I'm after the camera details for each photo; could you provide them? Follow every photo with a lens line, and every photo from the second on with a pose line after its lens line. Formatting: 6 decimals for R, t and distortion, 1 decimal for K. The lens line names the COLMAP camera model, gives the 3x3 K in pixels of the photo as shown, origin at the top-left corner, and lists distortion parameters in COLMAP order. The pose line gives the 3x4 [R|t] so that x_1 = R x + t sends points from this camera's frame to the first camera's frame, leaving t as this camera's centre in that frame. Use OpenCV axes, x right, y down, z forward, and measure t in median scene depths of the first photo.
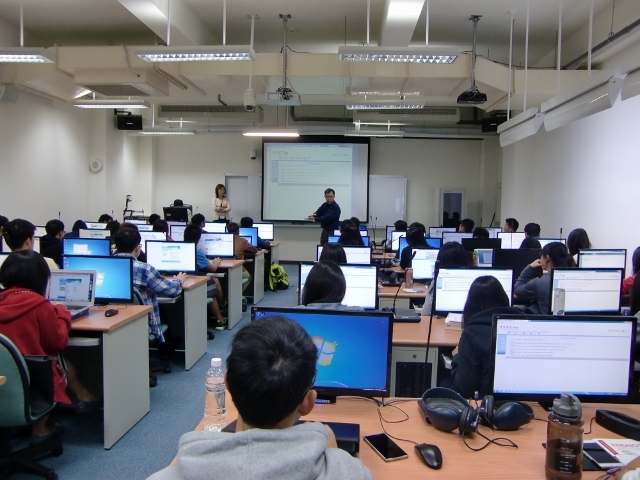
lens RADIAL K [[500.9, 0, 321.6], [0, 500.9, 232.1], [0, 0, 1]] dist [-0.107737, 0.090307]
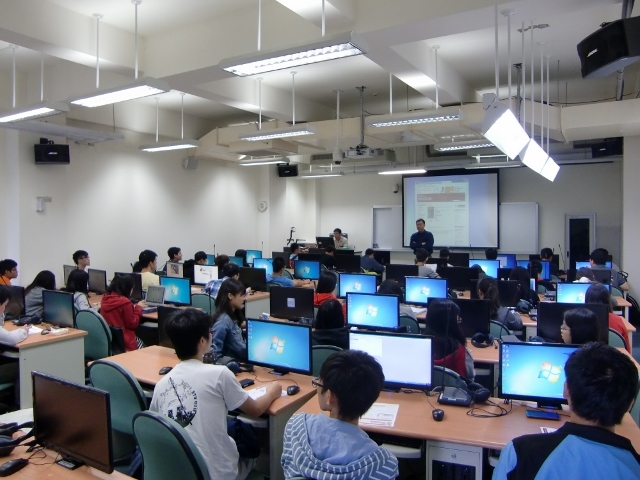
lens RADIAL K [[500.9, 0, 316.0], [0, 500.9, 235.9], [0, 0, 1]] dist [-0.107737, 0.090307]
pose [[0.887609, -0.012944, -0.460415, 0.281901], [-0.002360, 0.999464, -0.032647, -0.013349], [0.460591, 0.030064, 0.887103, -0.114994]]
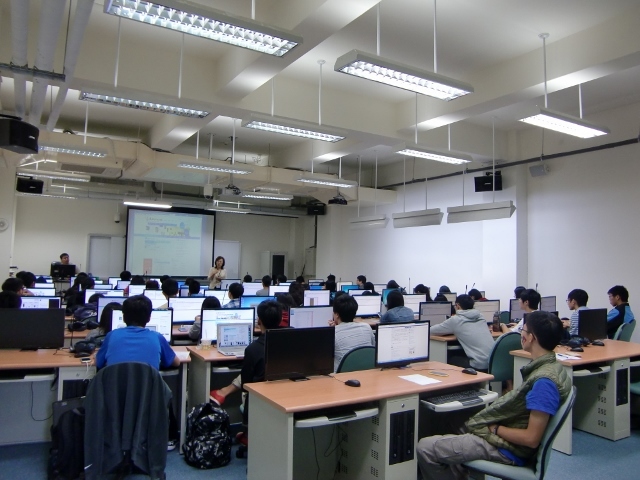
lens RADIAL K [[500.9, 0, 324.0], [0, 500.9, 231.8], [0, 0, 1]] dist [-0.107737, 0.090307]
pose [[0.824772, 0.038617, 0.564146, -0.481785], [0.023137, 0.994525, -0.101904, 0.002639], [-0.564993, 0.097100, 0.819363, -0.252467]]
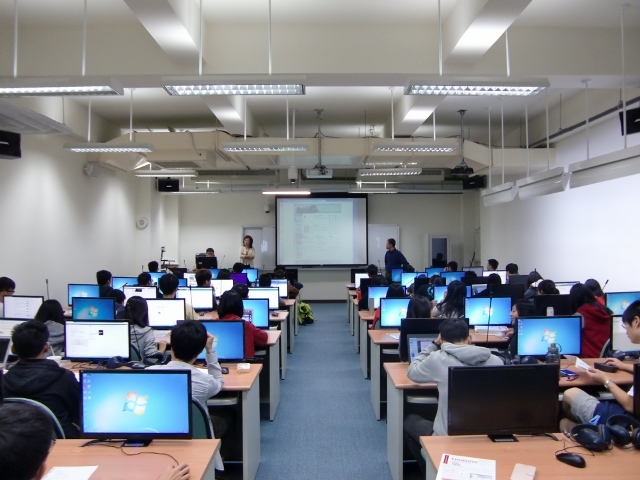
lens RADIAL K [[500.9, 0, 321.0], [0, 500.9, 238.8], [0, 0, 1]] dist [-0.107737, 0.090307]
pose [[0.997365, -0.024889, 0.068147, -0.117275], [0.029197, 0.997589, -0.062962, -0.011321], [-0.066416, 0.064786, 0.995687, -0.201778]]
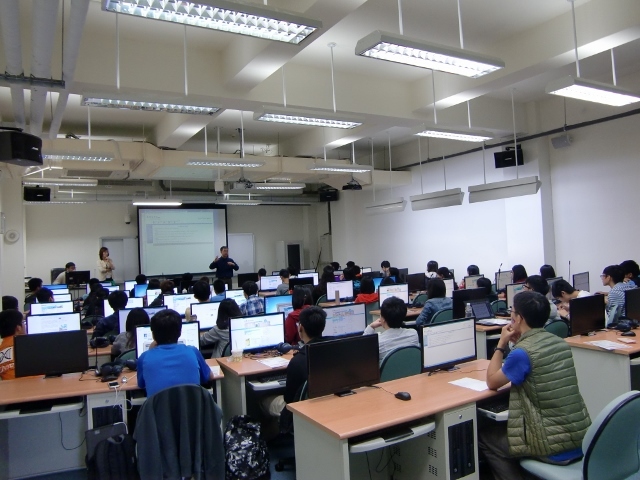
lens RADIAL K [[500.9, 0, 324.2], [0, 500.9, 233.5], [0, 0, 1]] dist [-0.107737, 0.090307]
pose [[0.833824, -0.042268, 0.550409, -0.480528], [0.091909, 0.993778, -0.062918, -0.015635], [-0.544325, 0.103051, 0.832521, -0.219436]]
